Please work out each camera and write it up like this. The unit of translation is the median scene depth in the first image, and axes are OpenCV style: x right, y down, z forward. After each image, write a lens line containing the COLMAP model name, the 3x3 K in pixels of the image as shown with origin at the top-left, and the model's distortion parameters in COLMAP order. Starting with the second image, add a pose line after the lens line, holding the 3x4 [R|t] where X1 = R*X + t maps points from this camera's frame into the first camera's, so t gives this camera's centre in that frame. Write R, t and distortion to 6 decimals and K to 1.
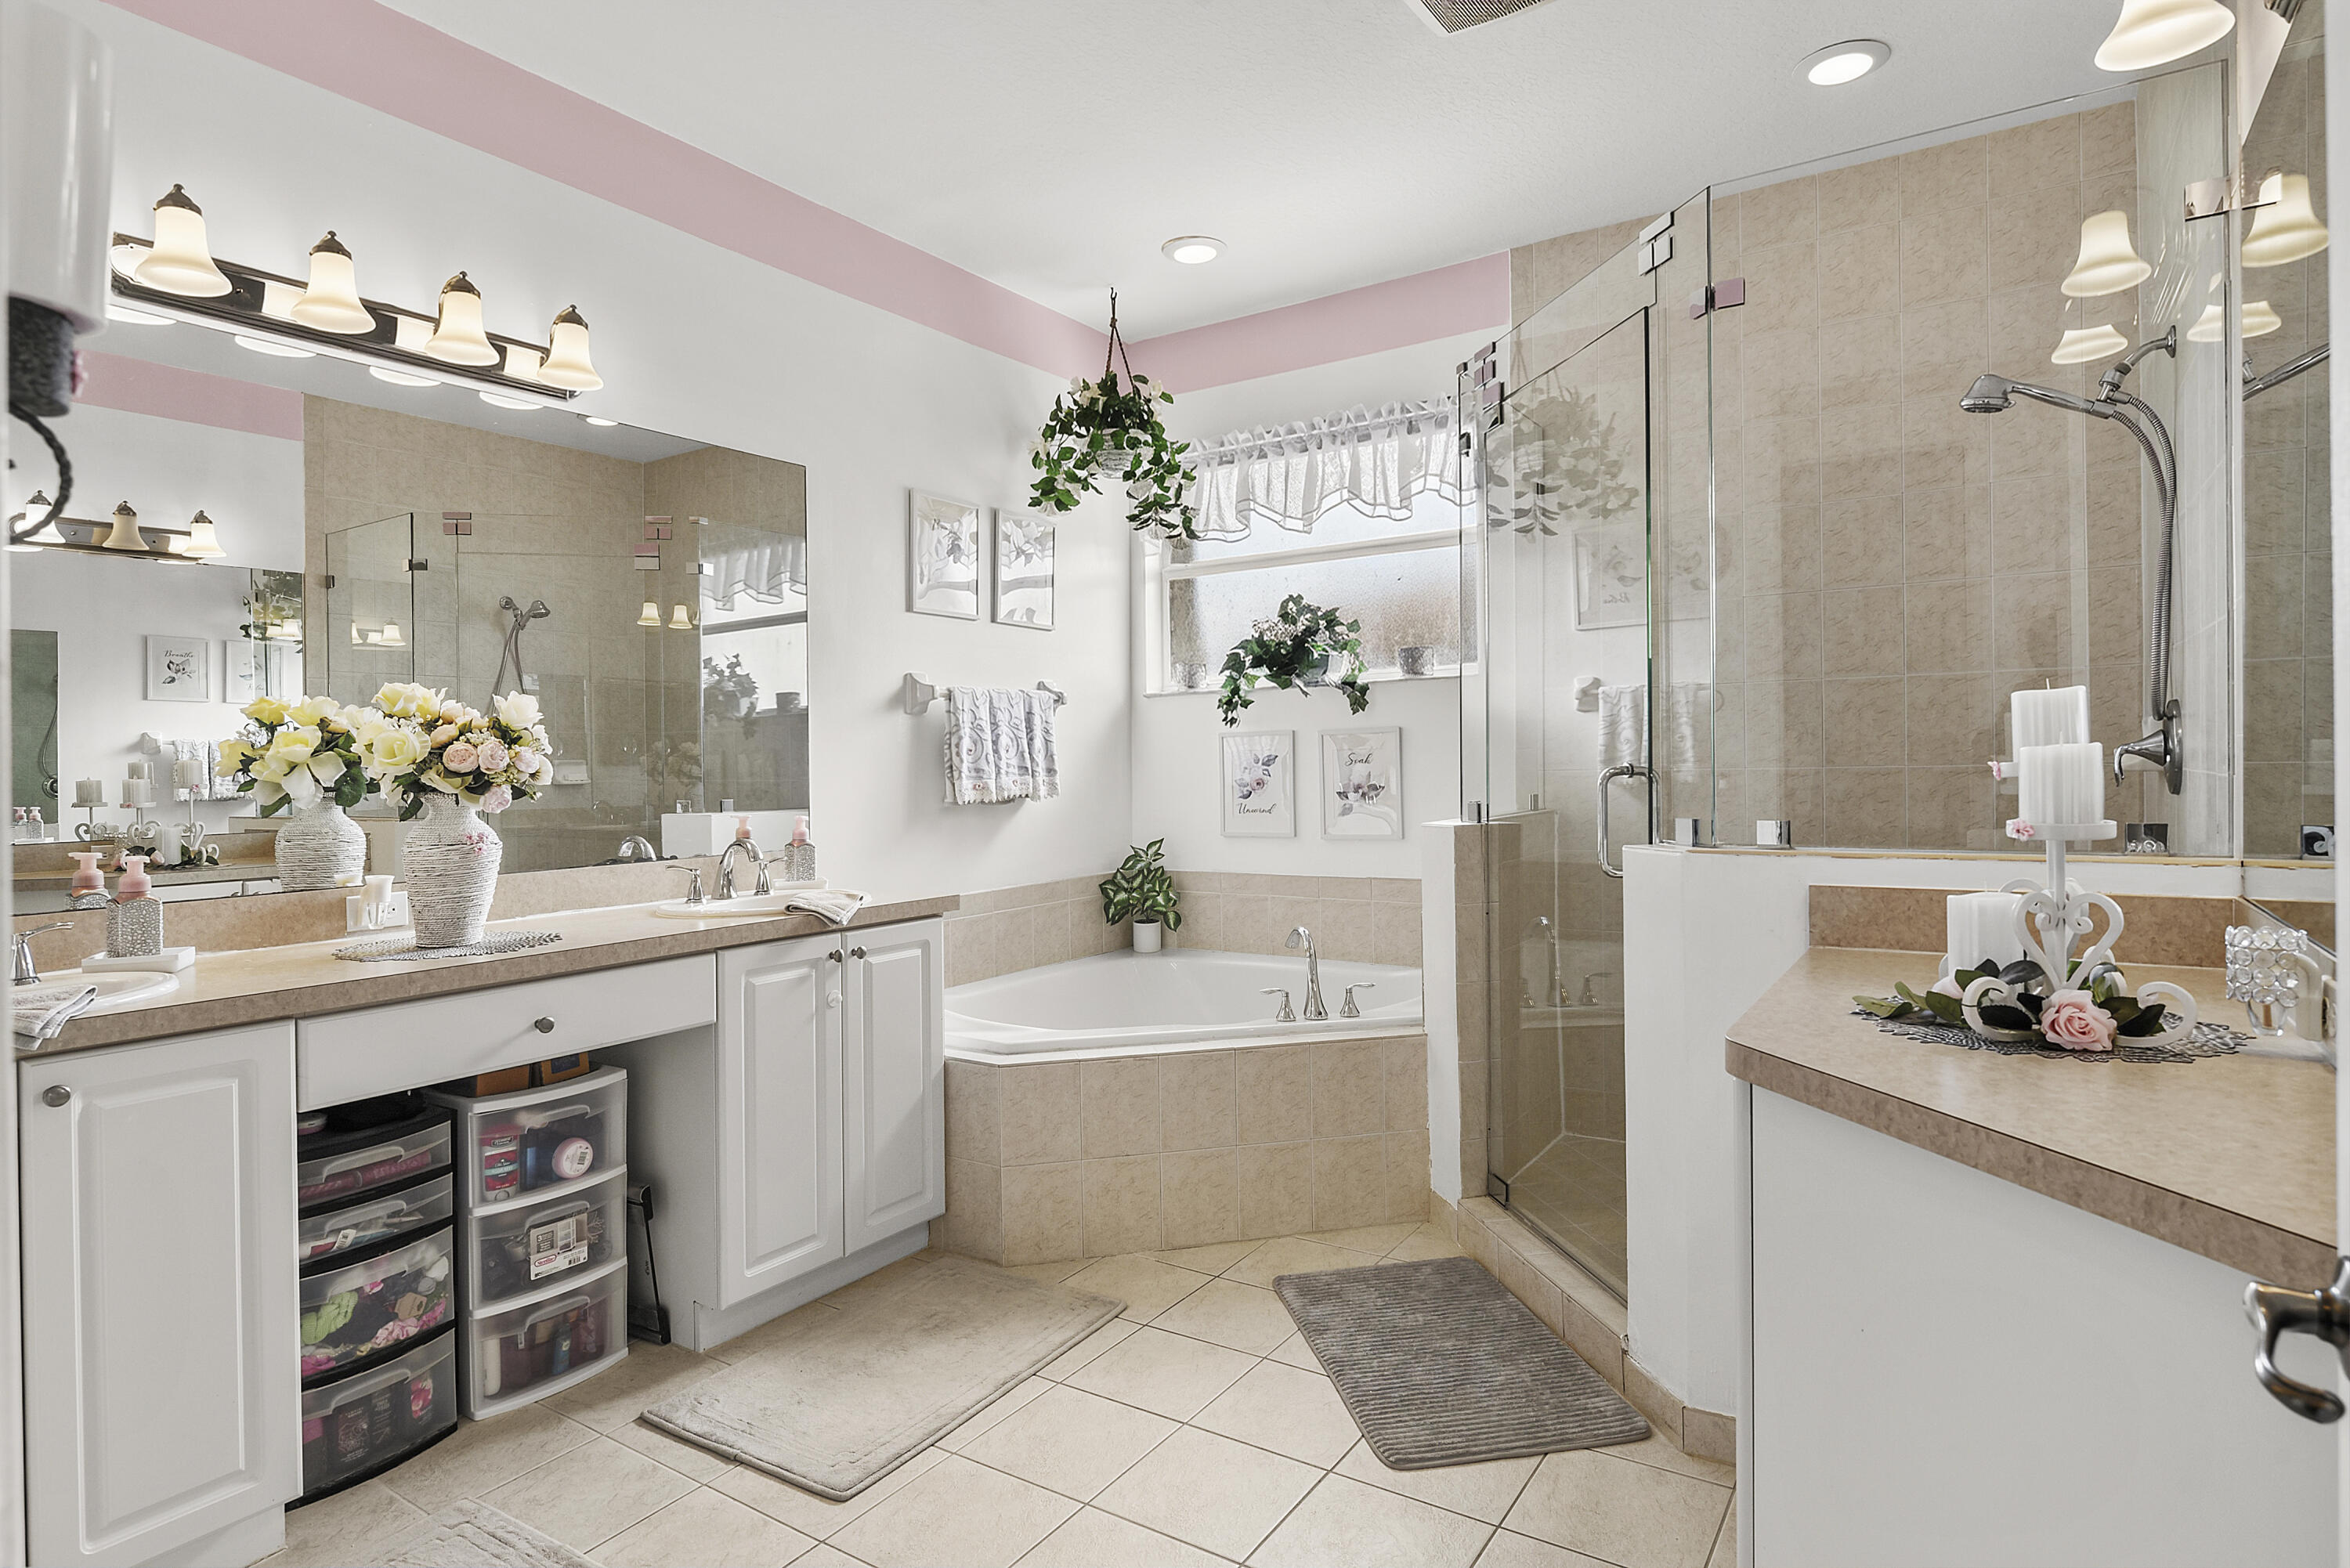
lens RADIAL K [[1263.3, 0, 1175.3], [0, 1263.3, 773.2], [0, 0, 1]] dist [0.004564, -0.003621]
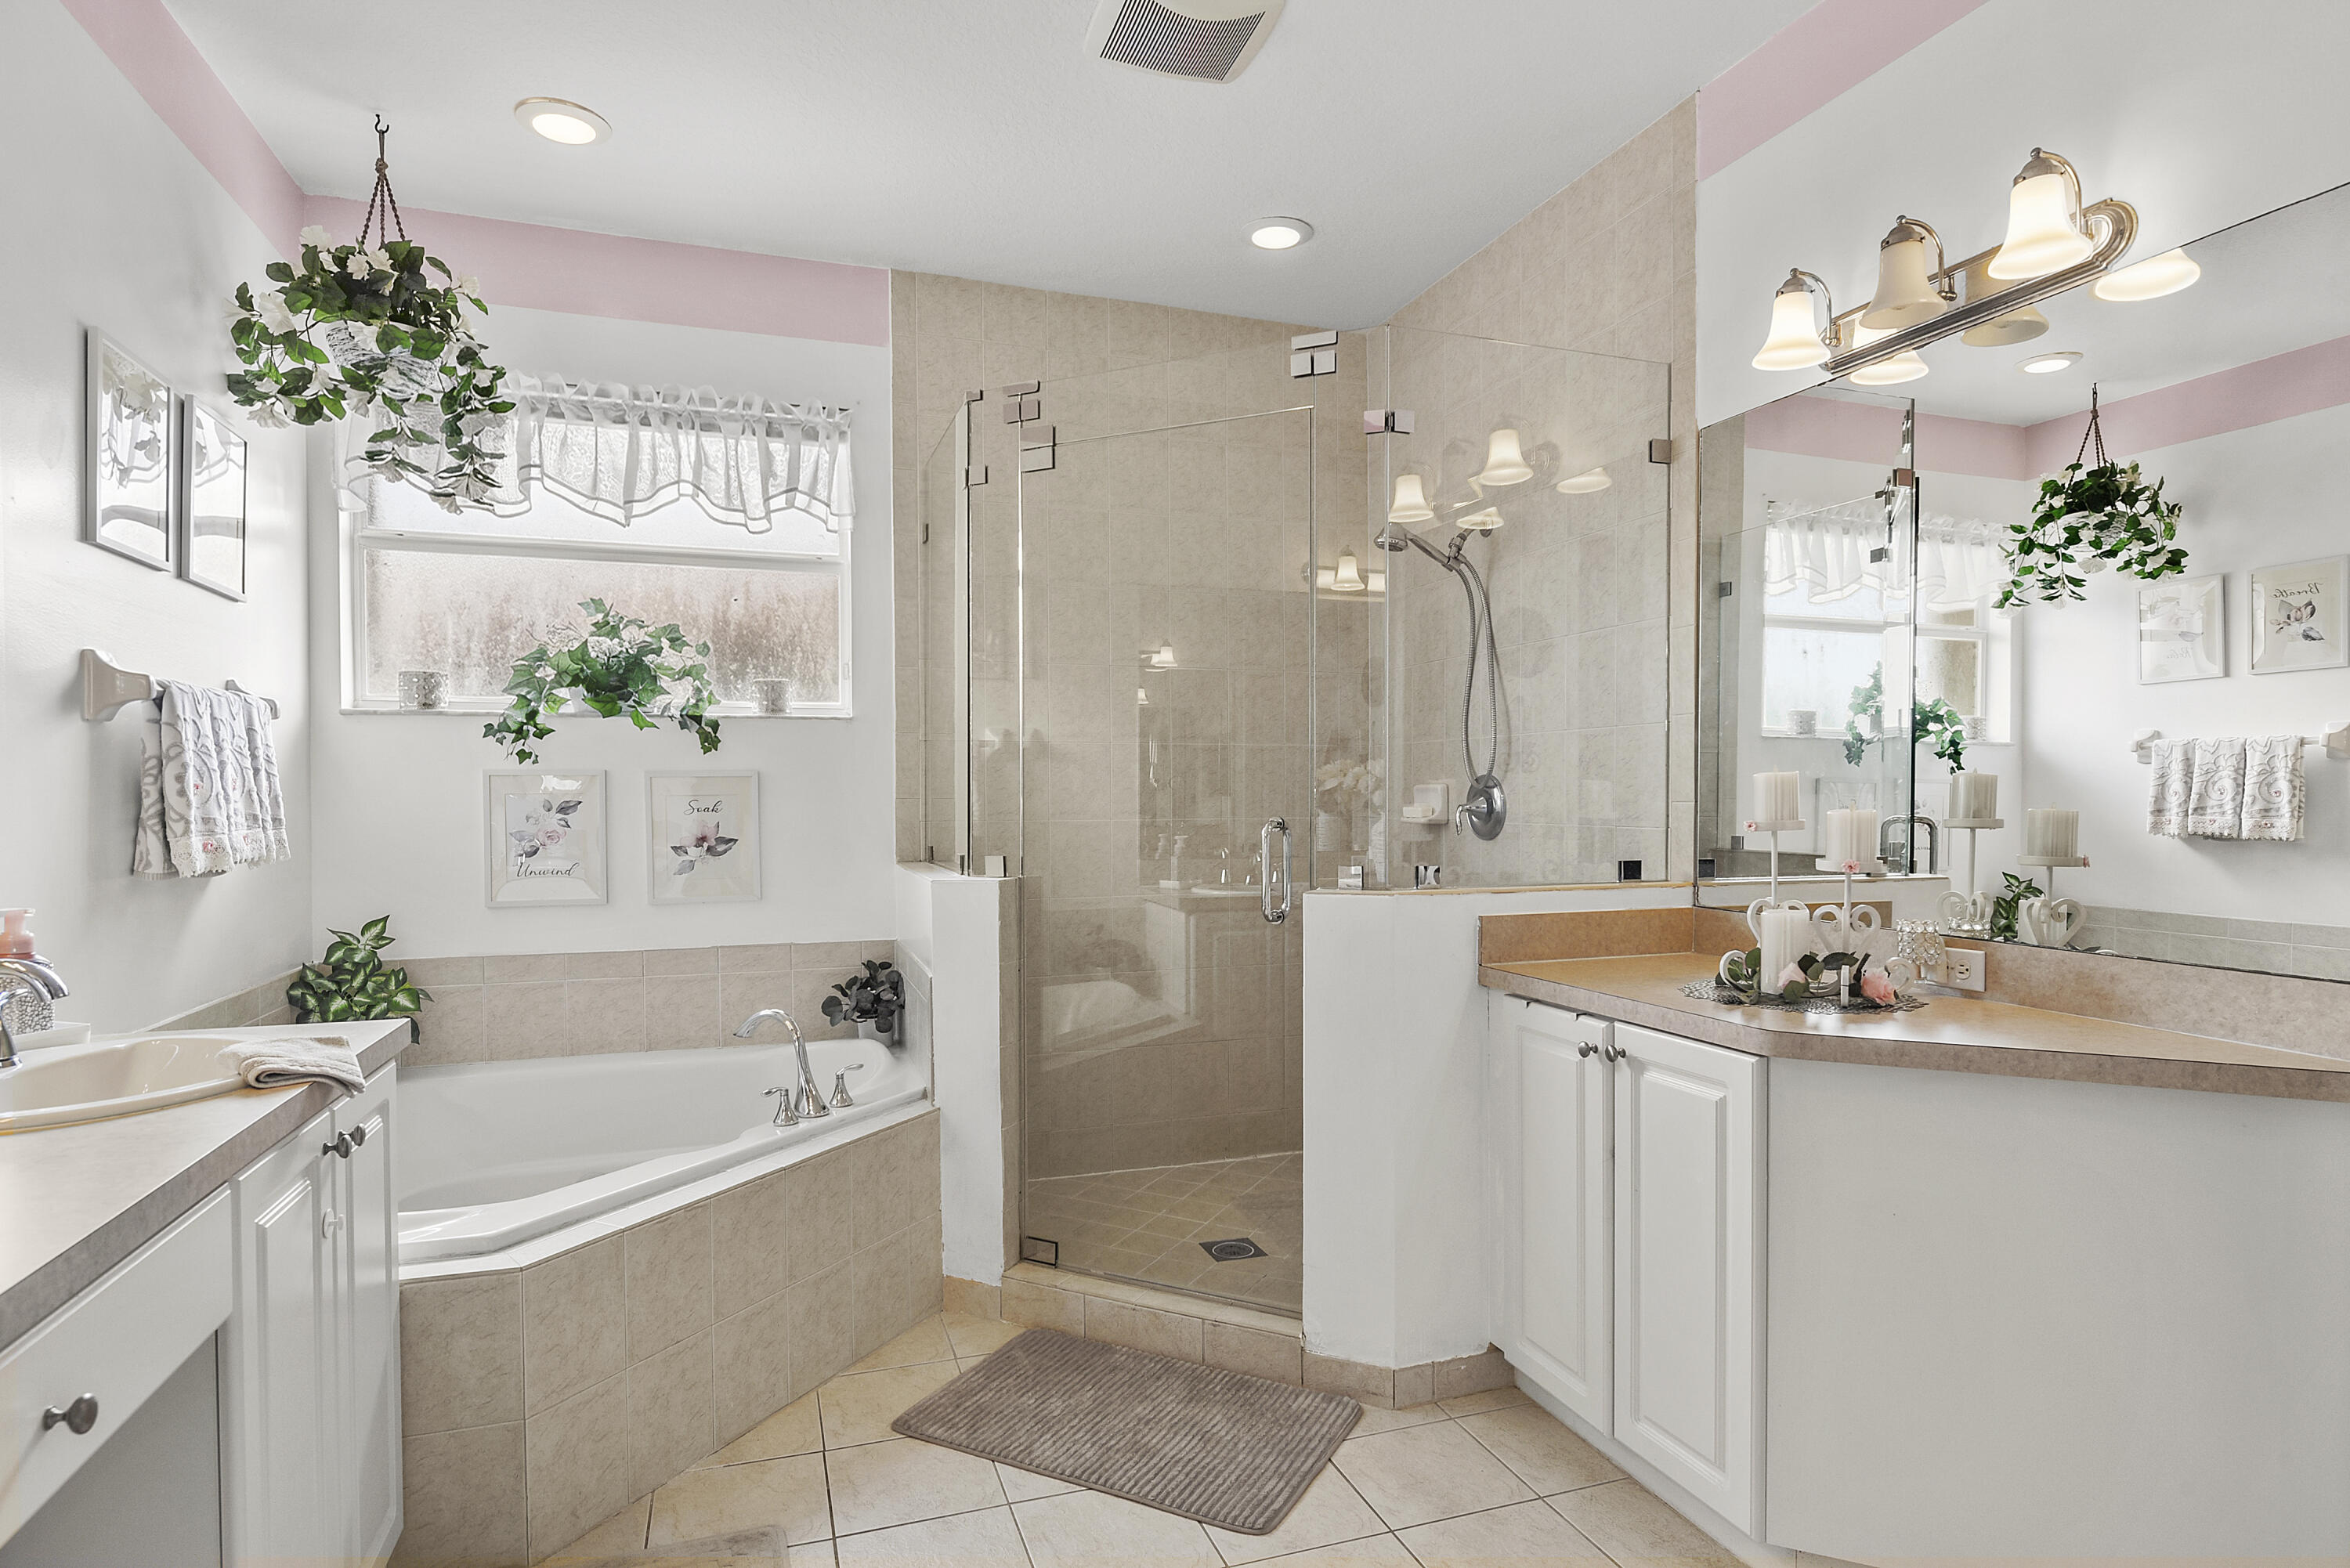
lens RADIAL K [[1263.3, 0, 1196.3], [0, 1263.3, 827.1], [0, 0, 1]] dist [0.004564, -0.003621]
pose [[0.603152, -0.003259, 0.797620, -0.336477], [-0.001499, 0.999985, 0.005219, -0.002928], [-0.797625, -0.004344, 0.603138, 0.235602]]
